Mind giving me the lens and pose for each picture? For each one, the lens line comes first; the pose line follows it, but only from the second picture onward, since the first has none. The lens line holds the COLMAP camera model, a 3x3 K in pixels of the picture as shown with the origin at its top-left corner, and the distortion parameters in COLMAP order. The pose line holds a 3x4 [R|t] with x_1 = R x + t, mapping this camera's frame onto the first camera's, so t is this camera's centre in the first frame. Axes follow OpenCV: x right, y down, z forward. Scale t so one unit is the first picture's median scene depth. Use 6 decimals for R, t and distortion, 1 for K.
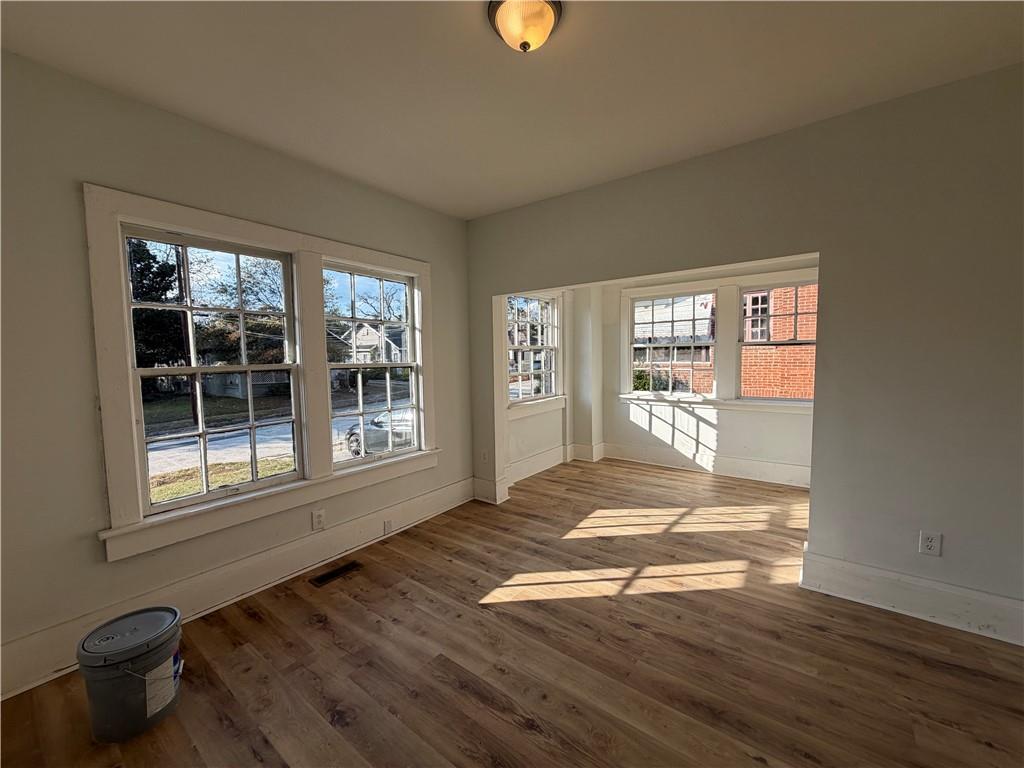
lens RADIAL K [[406.7, 0, 511.6], [0, 406.7, 382.7], [0, 0, 1]] dist [0.000111, 0.000125]
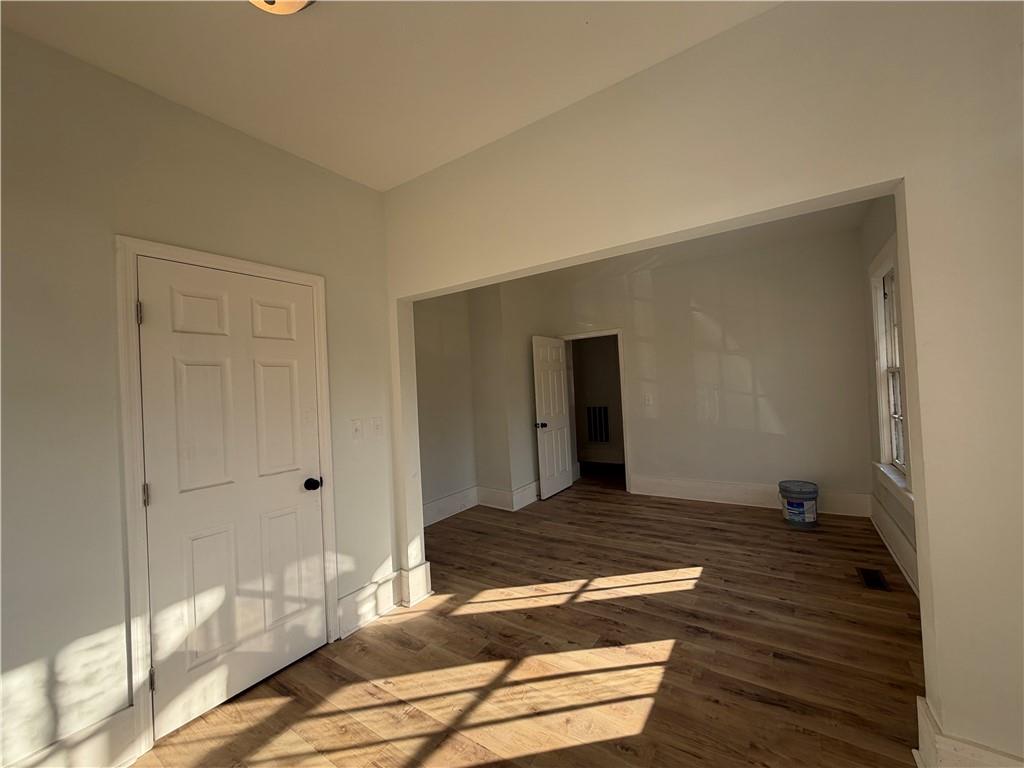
lens RADIAL K [[406.7, 0, 511.1], [0, 406.7, 387.5], [0, 0, 1]] dist [0.000111, 0.000125]
pose [[-0.996555, 0.064680, -0.051919, 0.479075], [0.061736, 0.996495, 0.056440, -0.107379], [0.055388, 0.053041, -0.997055, 1.948741]]
